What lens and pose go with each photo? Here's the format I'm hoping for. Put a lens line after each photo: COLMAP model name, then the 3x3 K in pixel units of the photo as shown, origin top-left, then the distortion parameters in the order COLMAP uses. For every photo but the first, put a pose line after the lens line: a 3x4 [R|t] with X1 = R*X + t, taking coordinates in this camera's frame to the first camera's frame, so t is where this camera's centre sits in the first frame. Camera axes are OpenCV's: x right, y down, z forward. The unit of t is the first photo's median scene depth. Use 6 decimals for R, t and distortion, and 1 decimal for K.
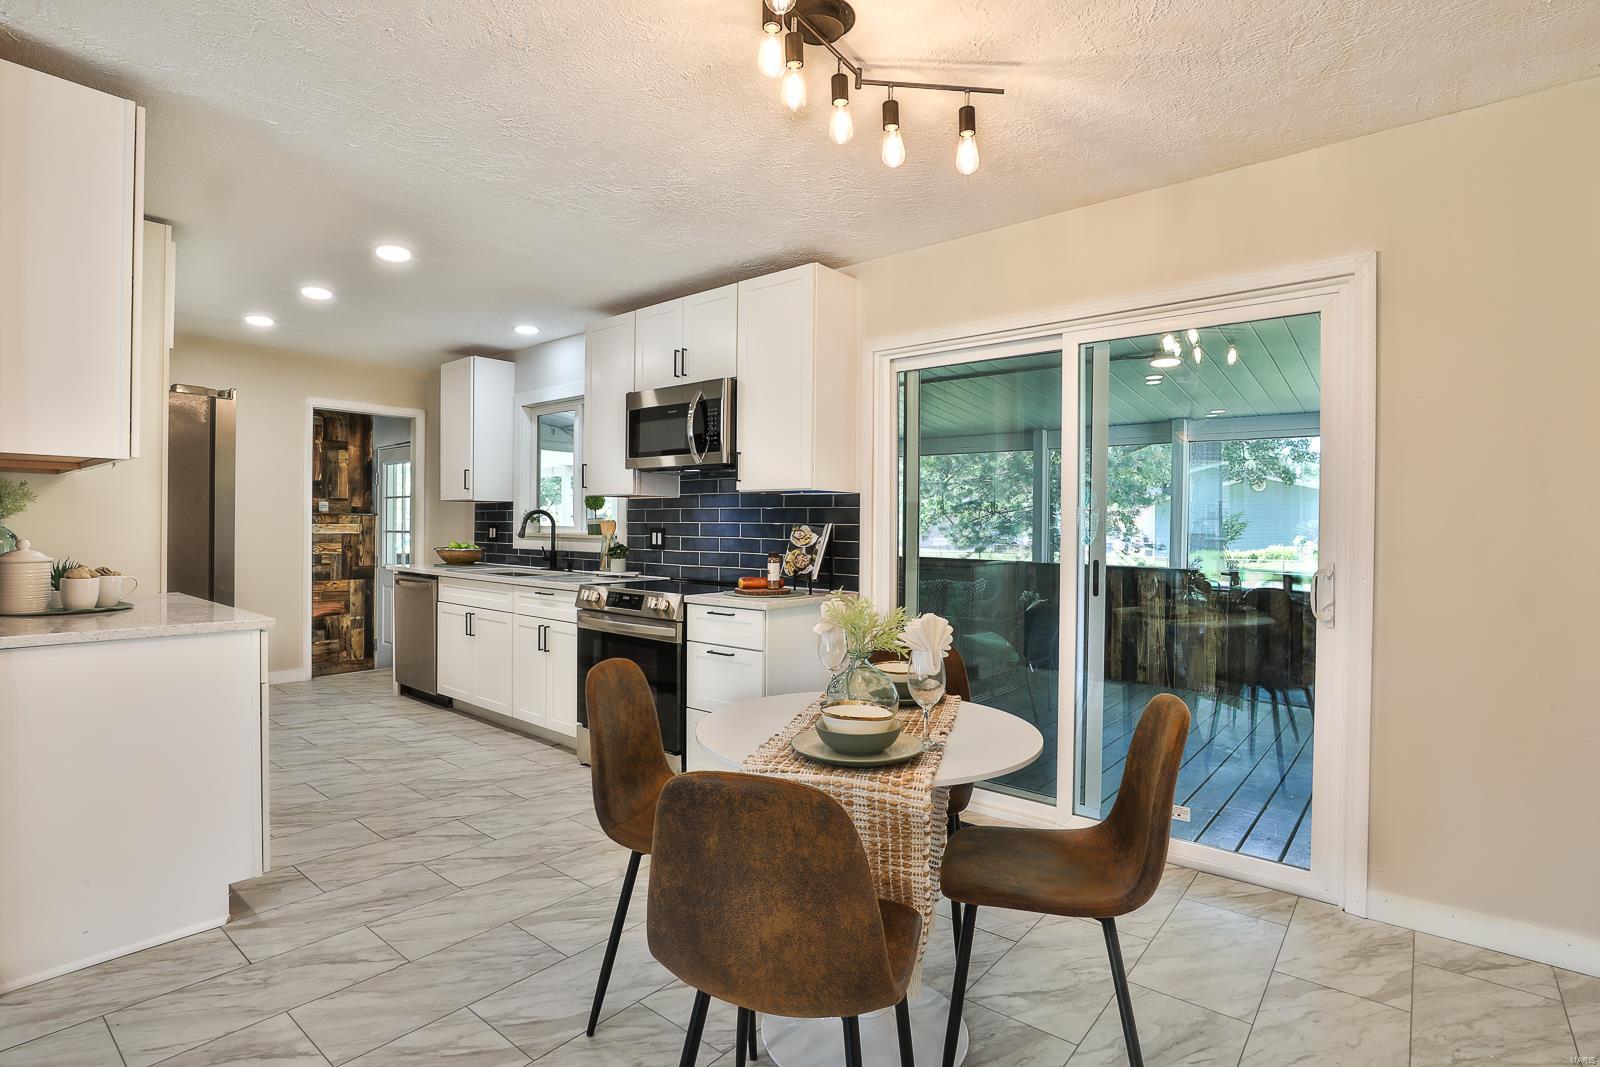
lens RADIAL K [[769.9, 0, 813.0], [0, 769.9, 532.4], [0, 0, 1]] dist [-0.040438, 0.017469]
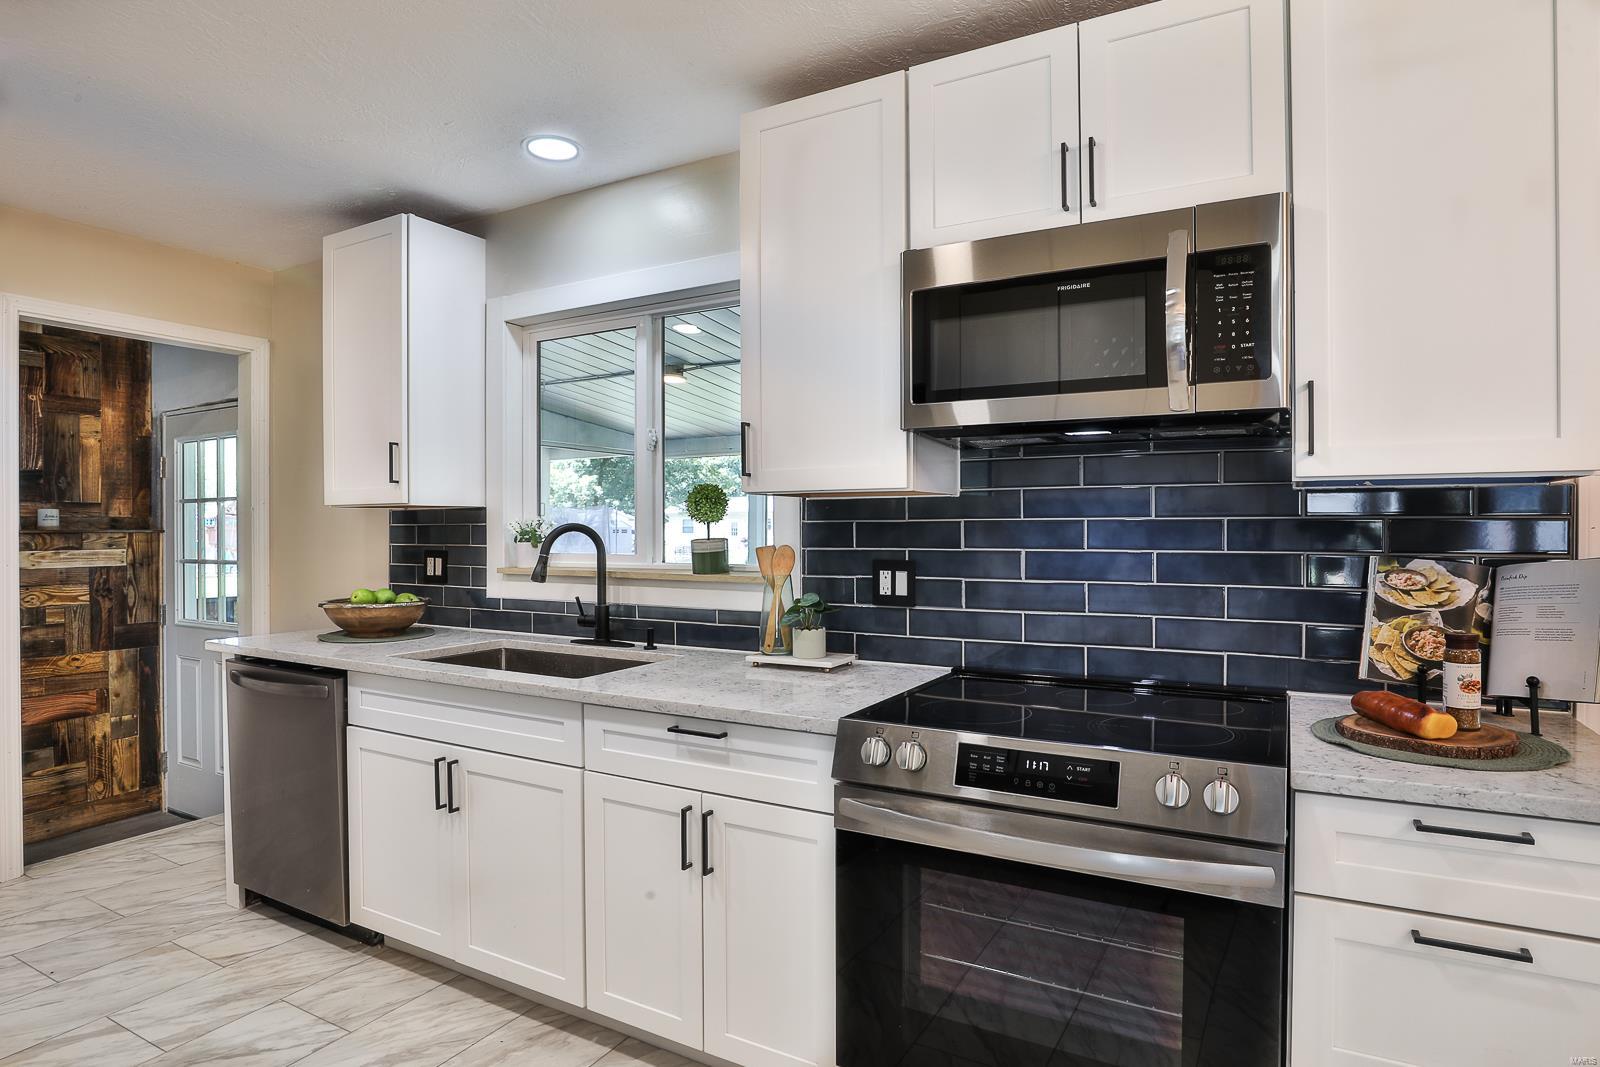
lens RADIAL K [[769.9, 0, 813.0], [0, 769.9, 532.4], [0, 0, 1]] dist [-0.040438, 0.017469]
pose [[0.975626, -0.014997, 0.218927, -0.304328], [0.015365, 0.999882, 0.000021, -0.020462], [-0.218901, 0.003344, 0.975741, 0.472583]]
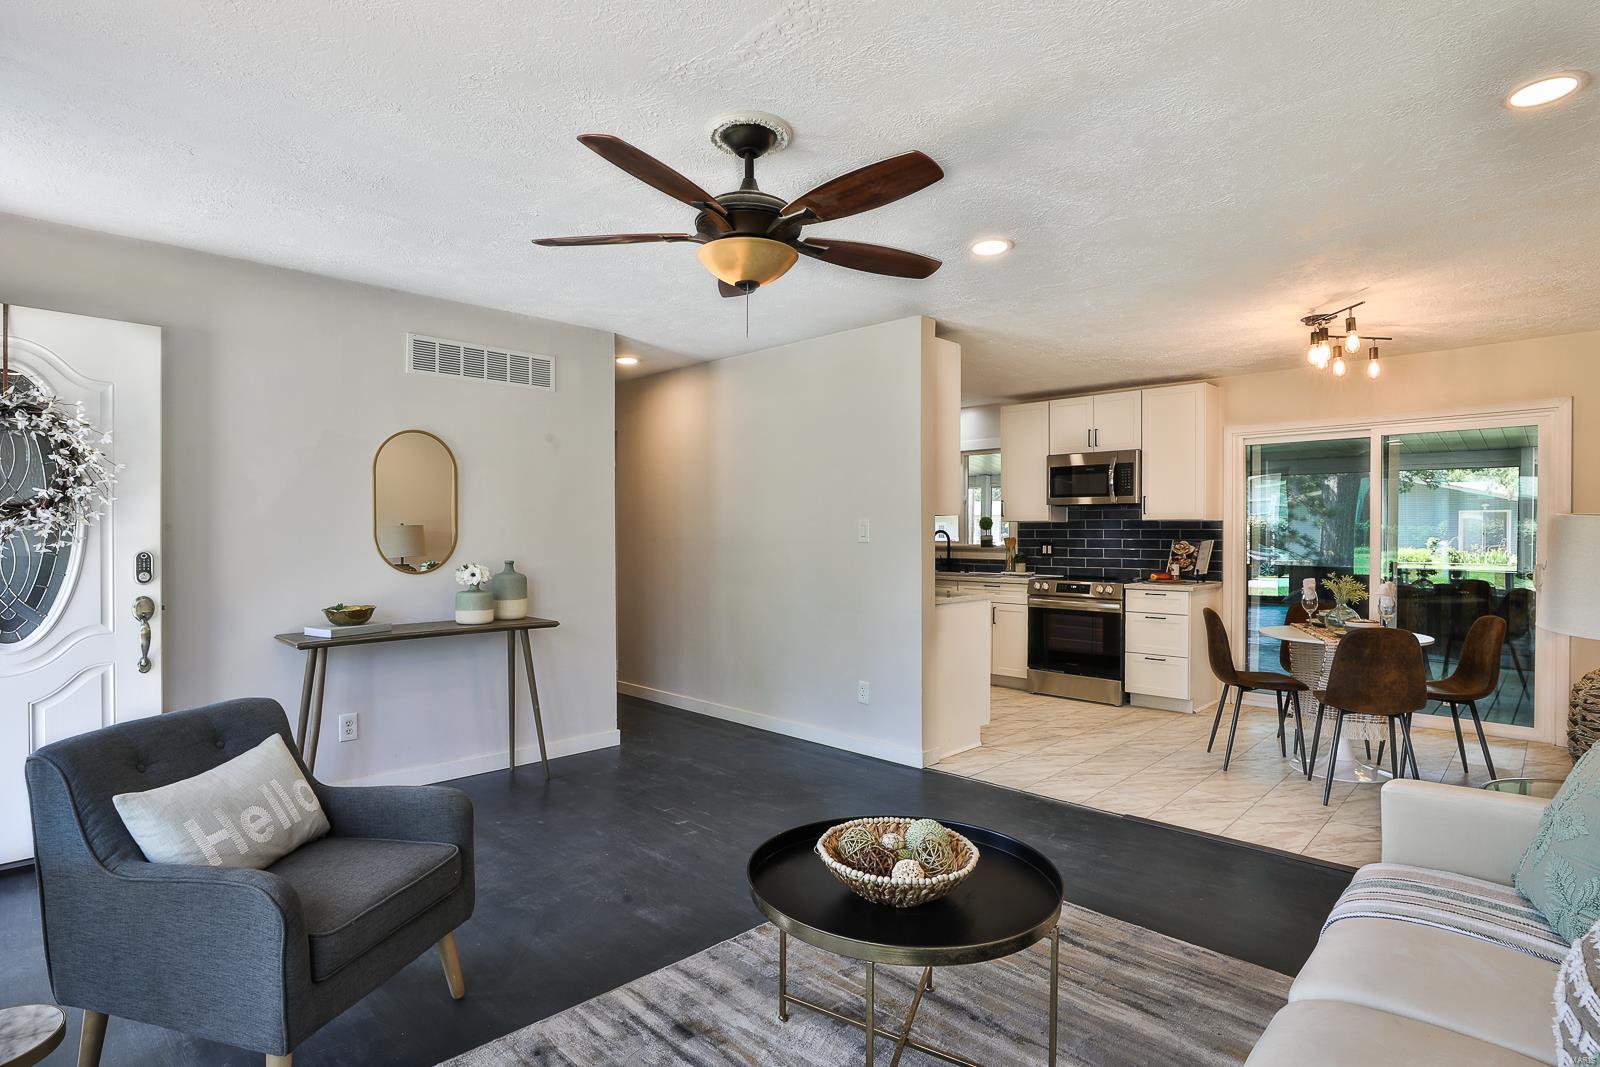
lens RADIAL K [[809.2, 0, 797.8], [0, 809.2, 534.0], [0, 0, 1]] dist [-0.043632, 0.001140]
pose [[0.996172, -0.010231, -0.086816, -0.472846], [0.009538, 0.999919, -0.008390, -0.011893], [0.086895, 0.007530, 0.996189, -0.519536]]
